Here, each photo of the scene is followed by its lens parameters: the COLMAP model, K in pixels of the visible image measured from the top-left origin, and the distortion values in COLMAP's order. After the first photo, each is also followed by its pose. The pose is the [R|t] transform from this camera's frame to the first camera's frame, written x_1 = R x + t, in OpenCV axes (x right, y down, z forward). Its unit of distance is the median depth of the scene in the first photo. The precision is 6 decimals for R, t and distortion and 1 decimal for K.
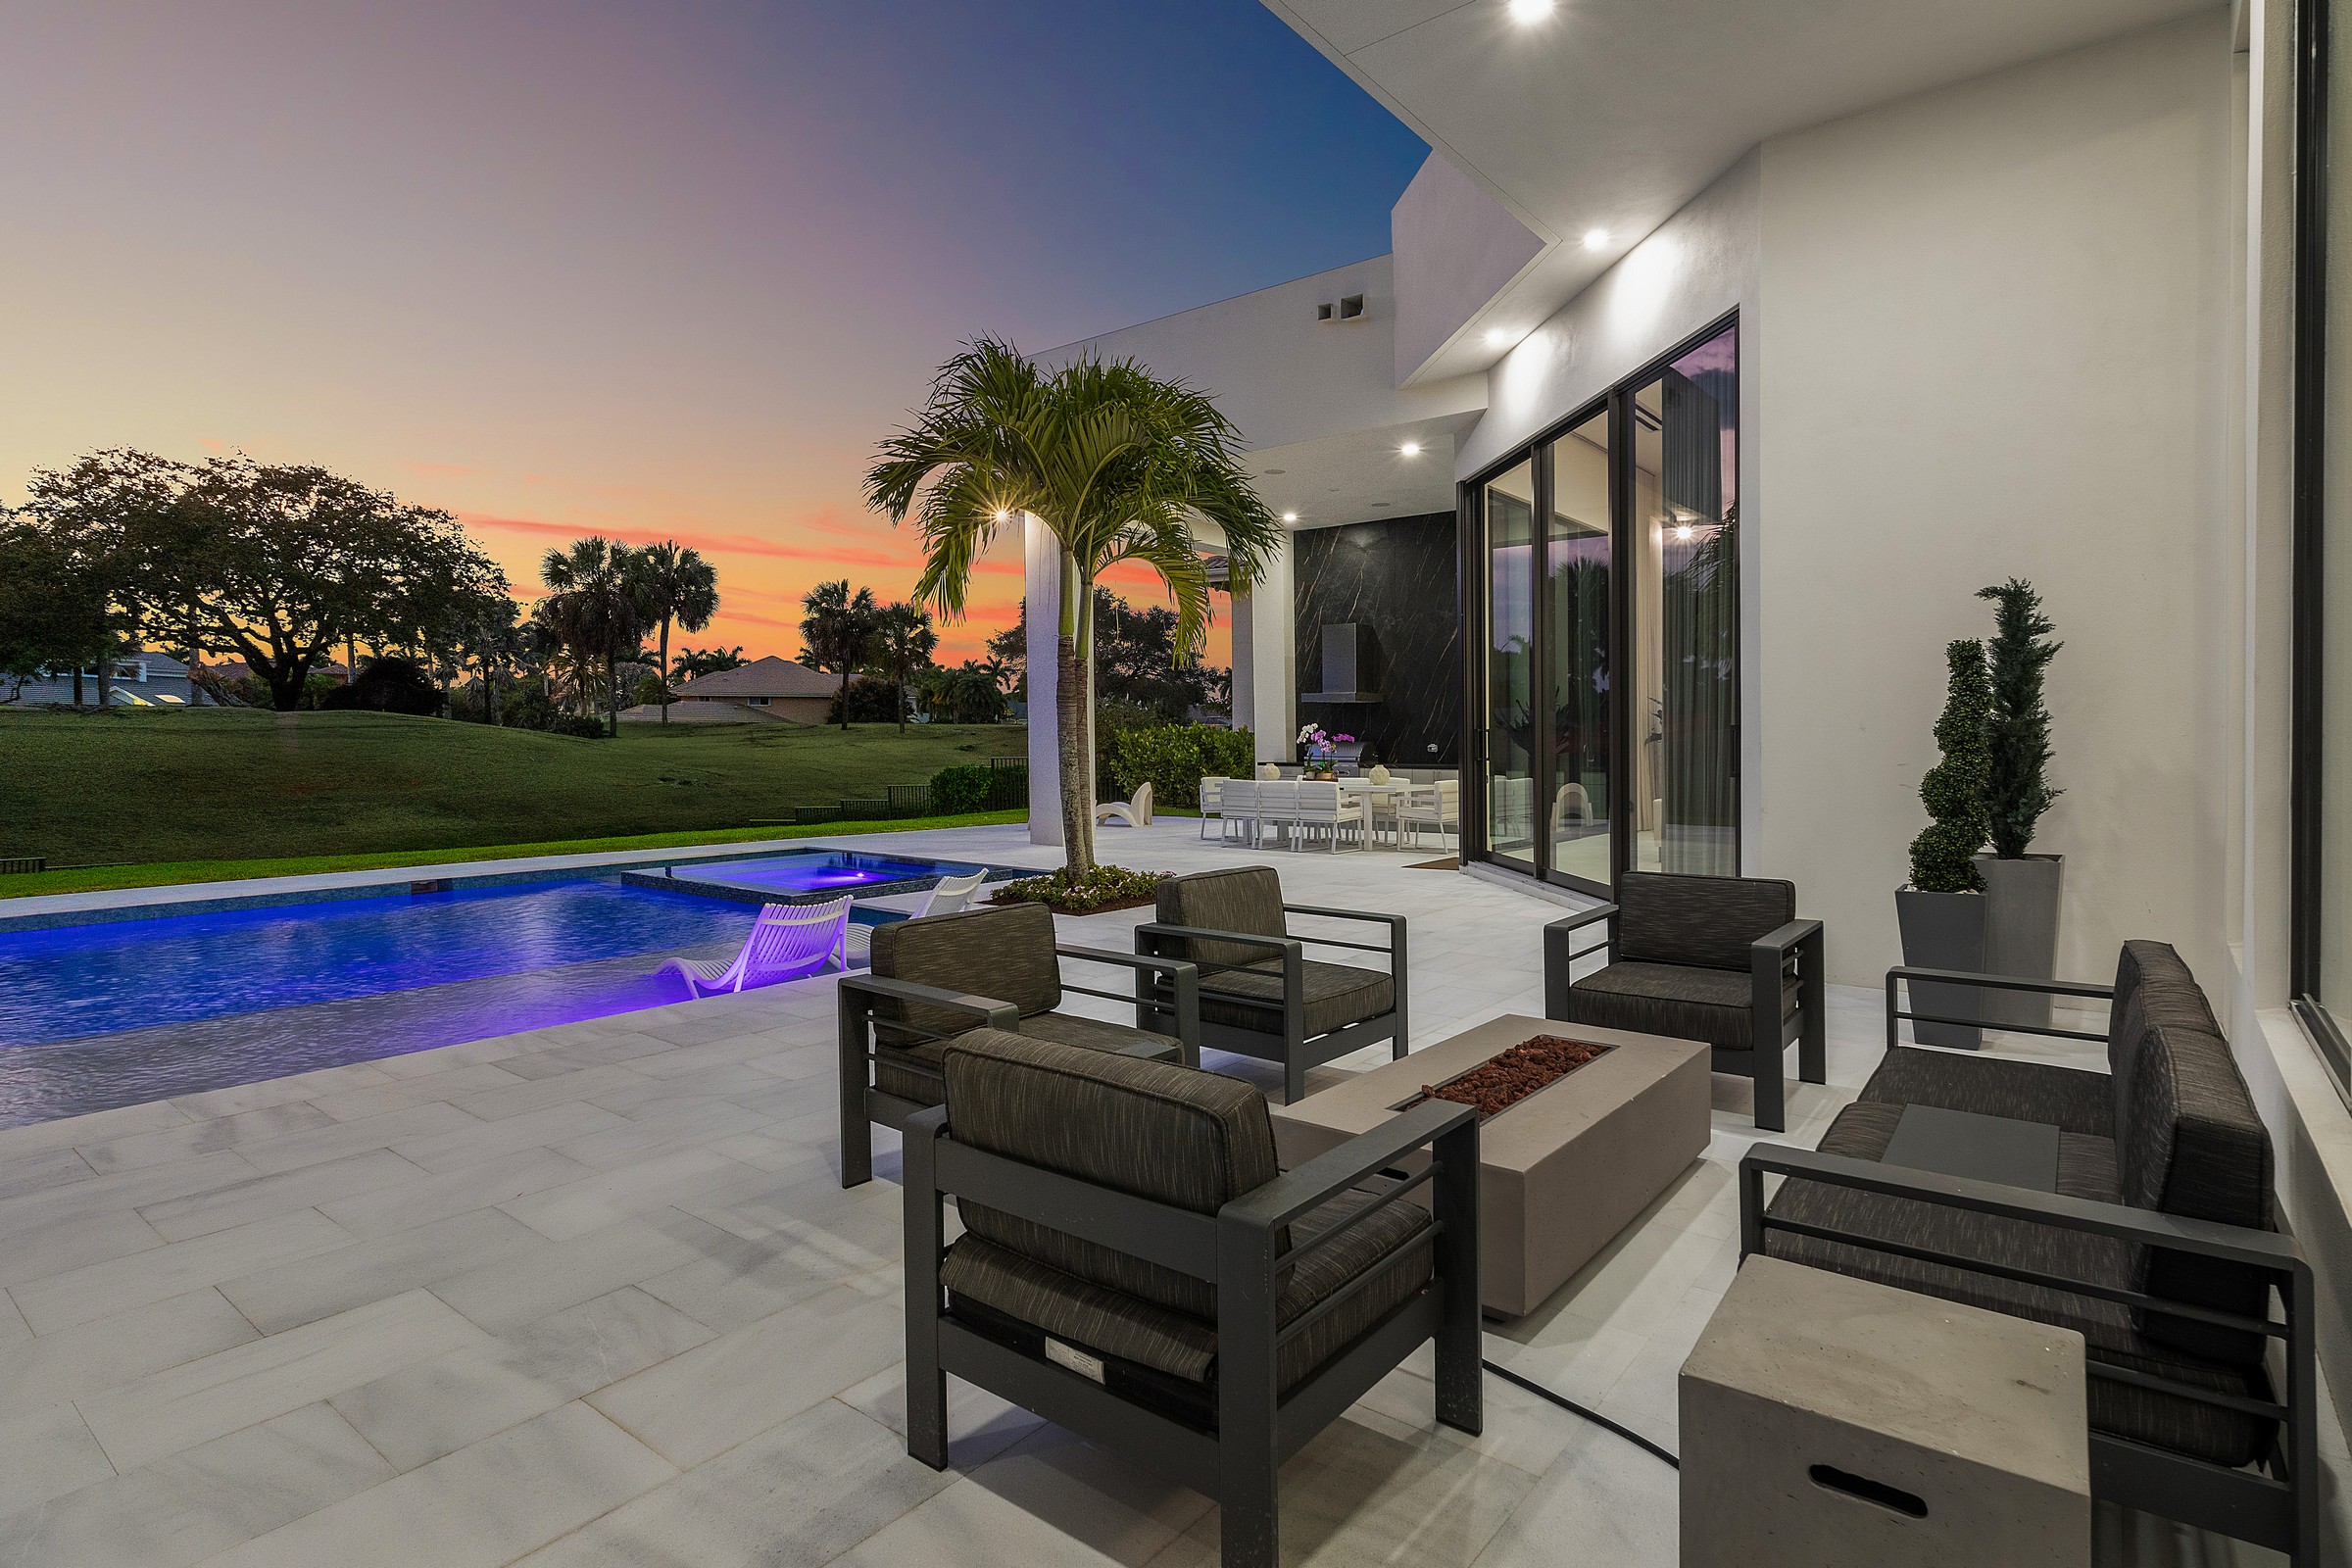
lens RADIAL K [[1178.7, 0, 1251.6], [0, 1178.7, 767.3], [0, 0, 1]] dist [0.000059, 0.000405]
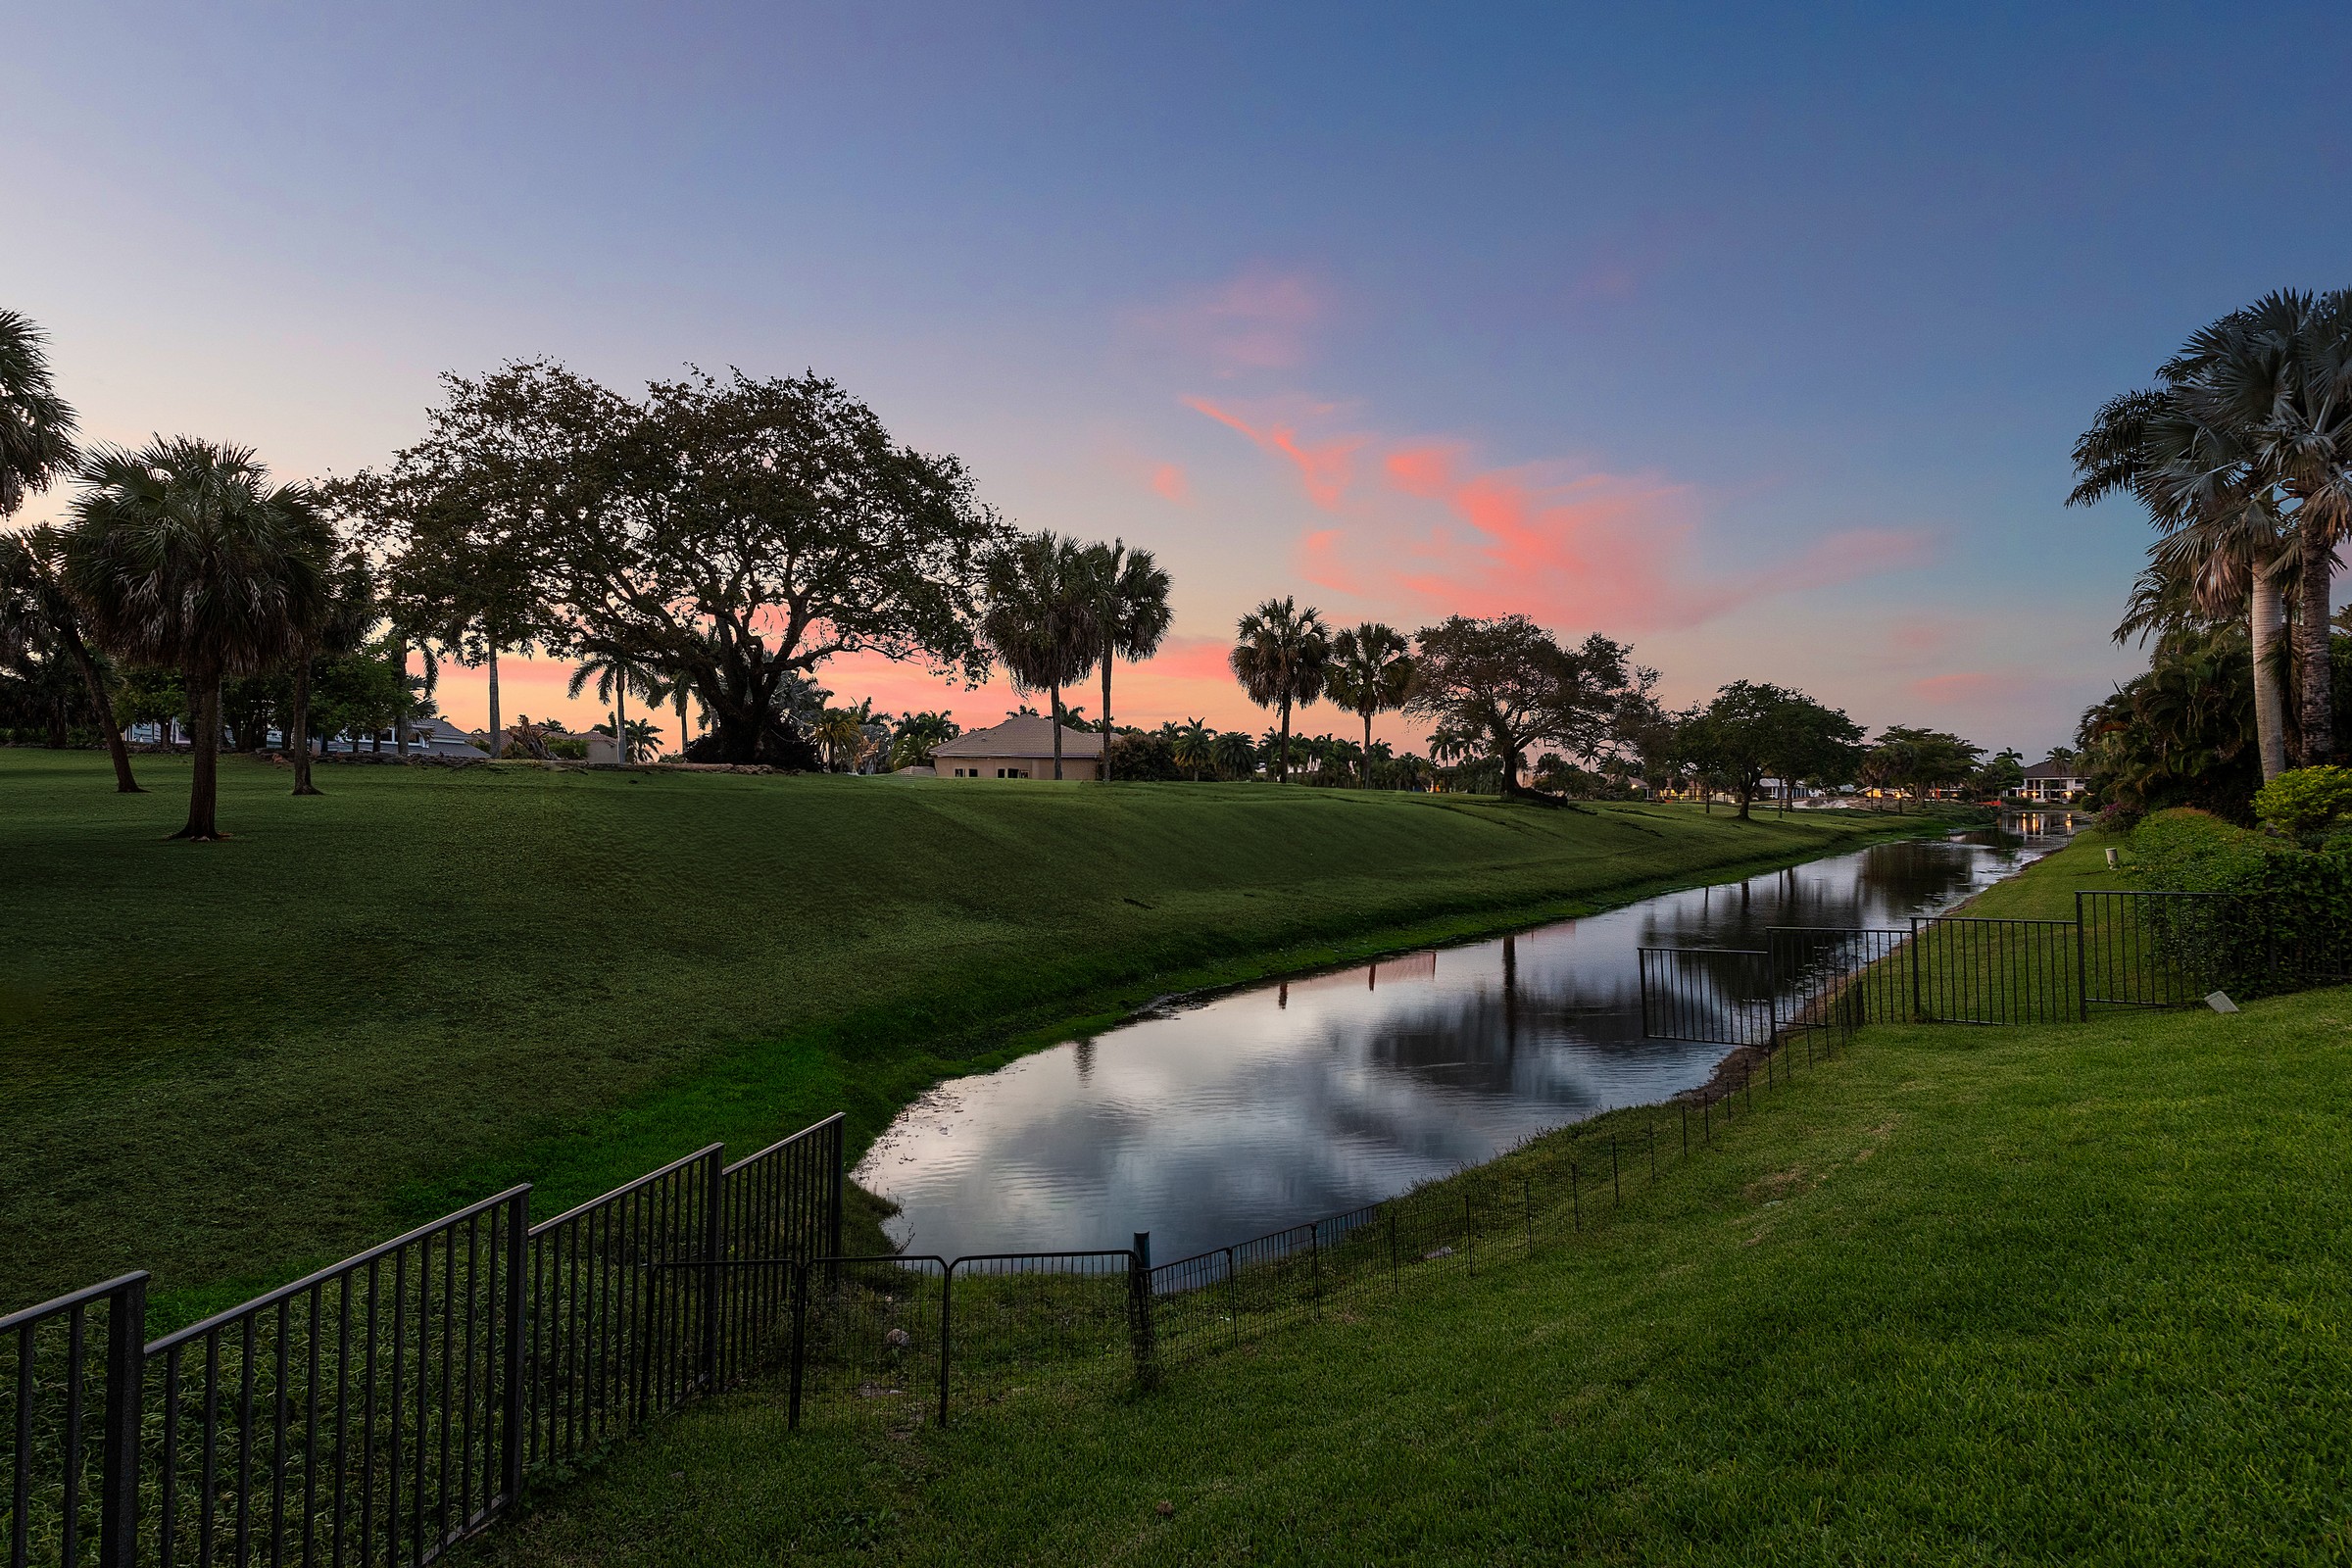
lens RADIAL K [[1178.7, 0, 1185.1], [0, 1178.7, 773.4], [0, 0, 1]] dist [0.000059, 0.000405]
pose [[0.988778, -0.005725, -0.149281, -0.354979], [-0.002067, 0.998645, -0.051995, -0.004313], [0.149376, 0.051720, 0.987427, 0.287000]]
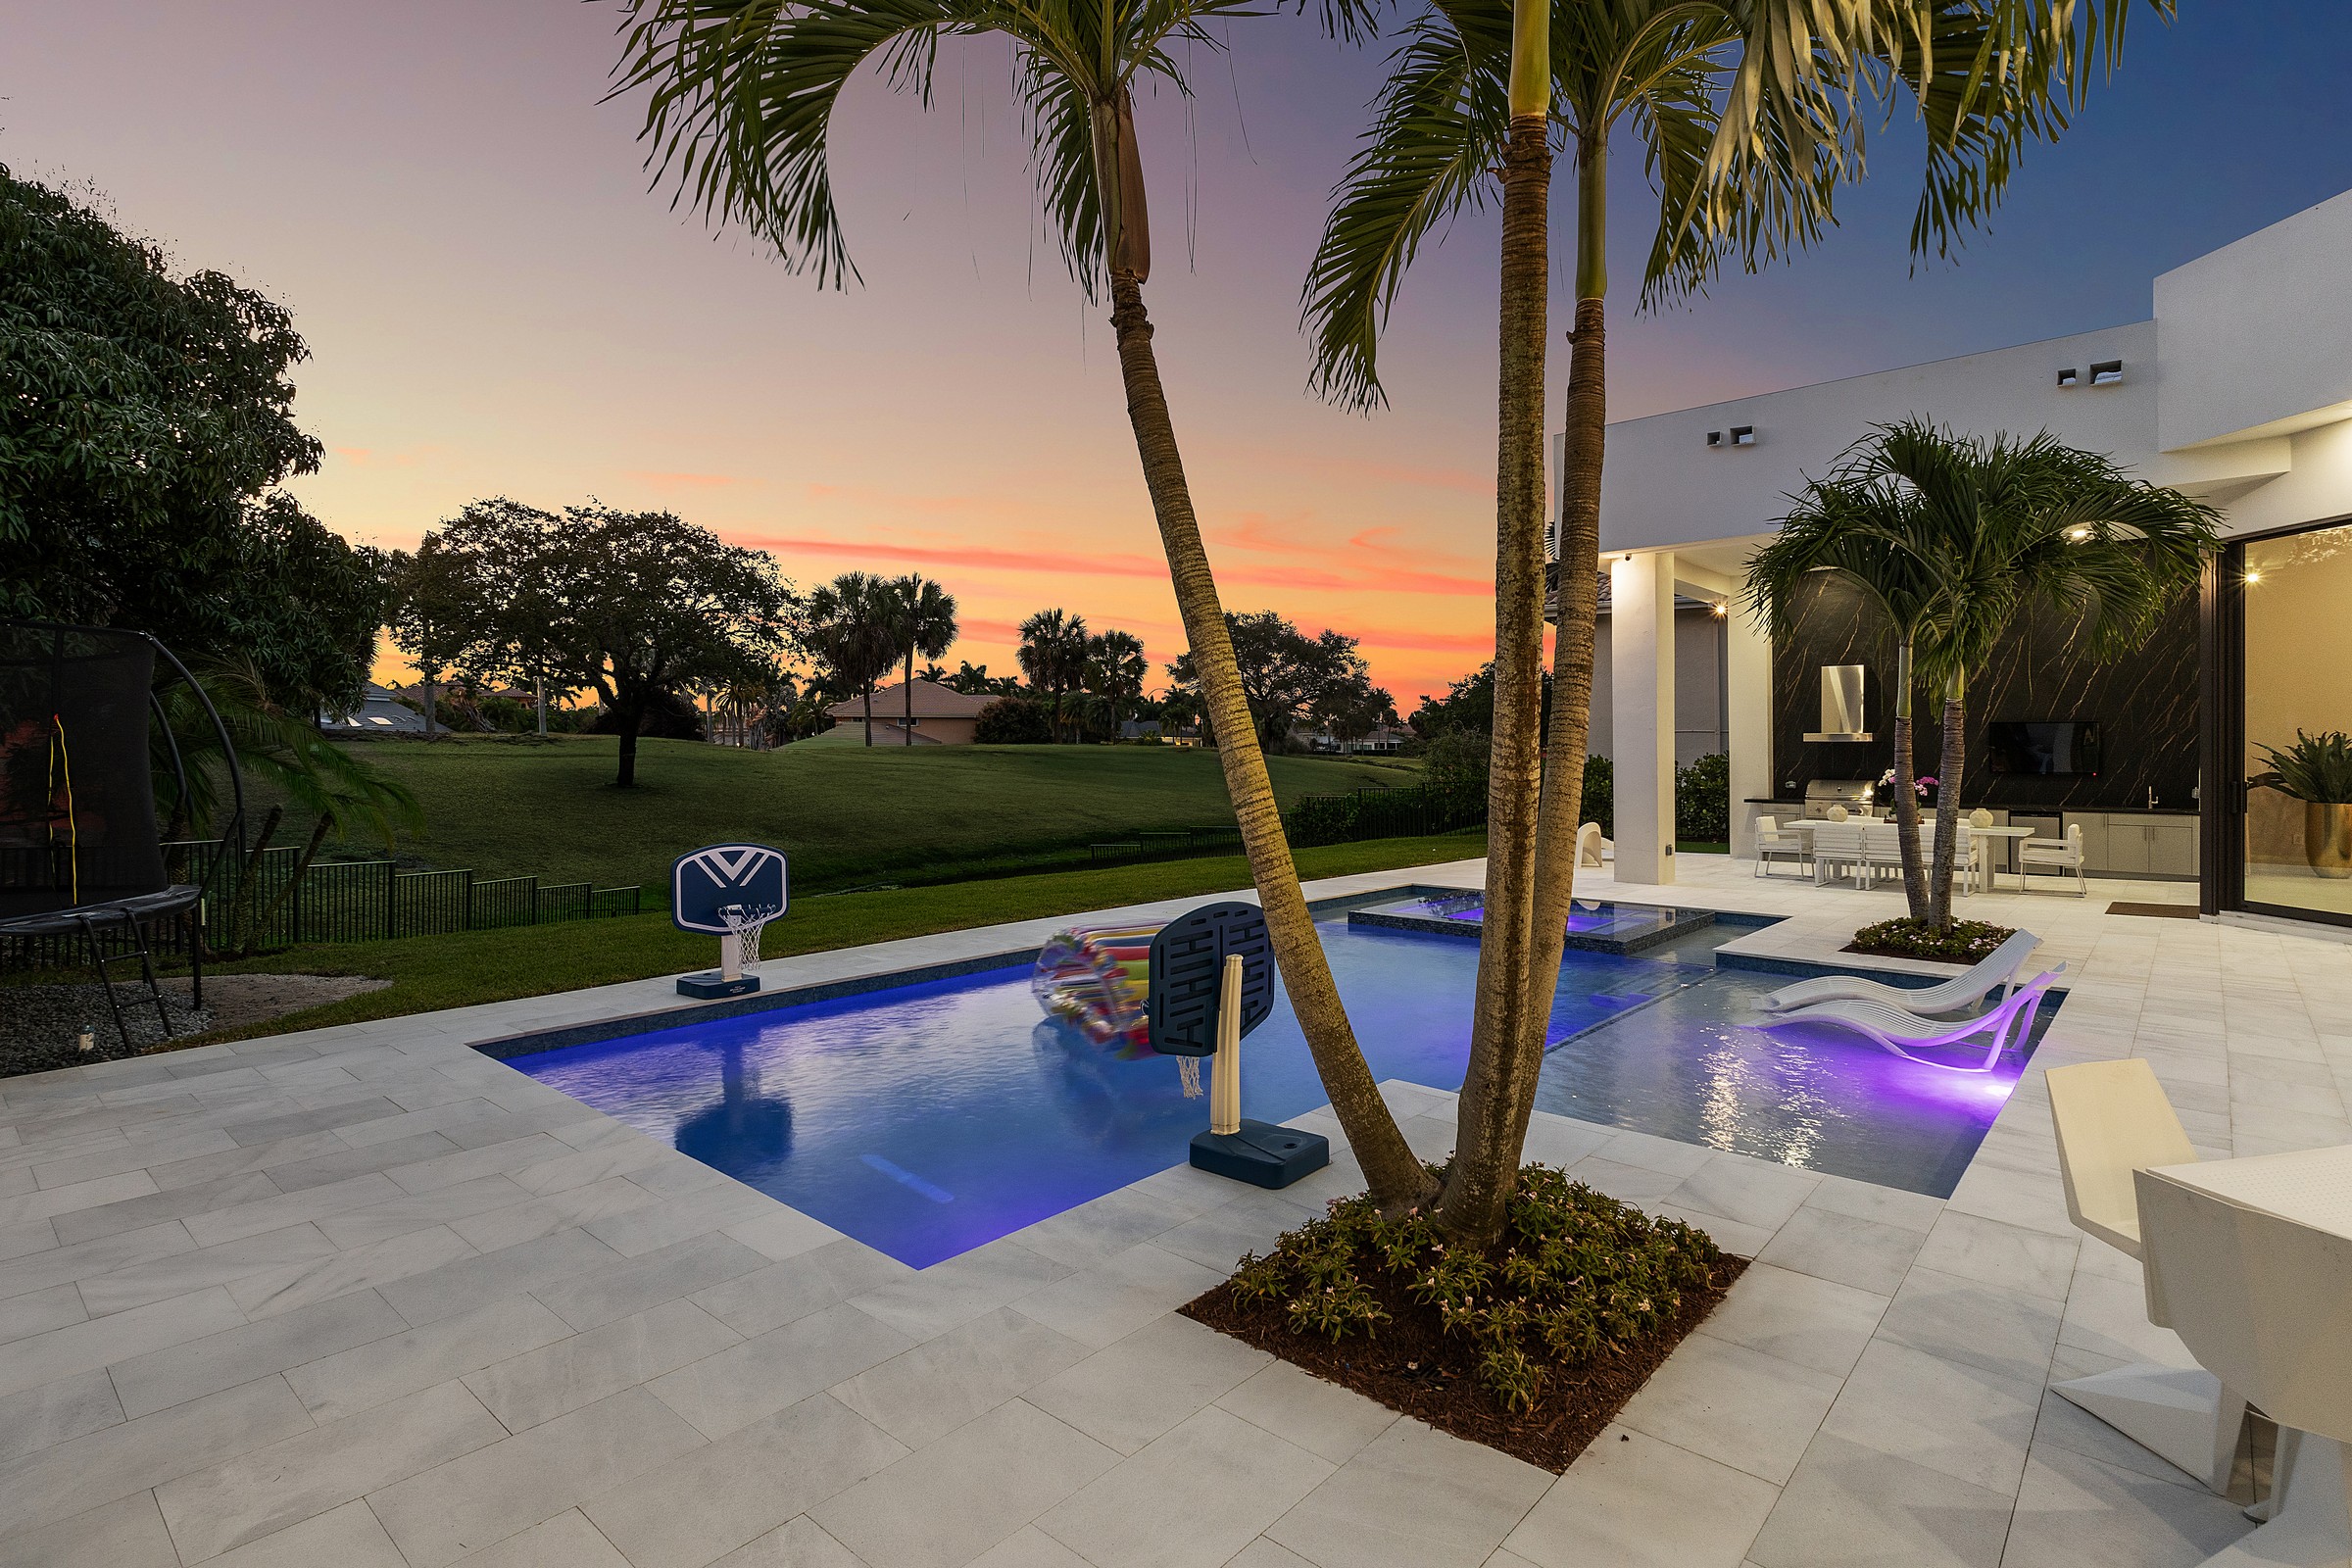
lens RADIAL K [[1178.7, 0, 1218.9], [0, 1178.7, 747.6], [0, 0, 1]] dist [0.000059, 0.000405]
pose [[0.997409, -0.000231, -0.071940, -0.155447], [-0.001939, 0.999545, -0.030091, -0.007366], [0.071915, 0.030152, 0.996955, -0.019542]]
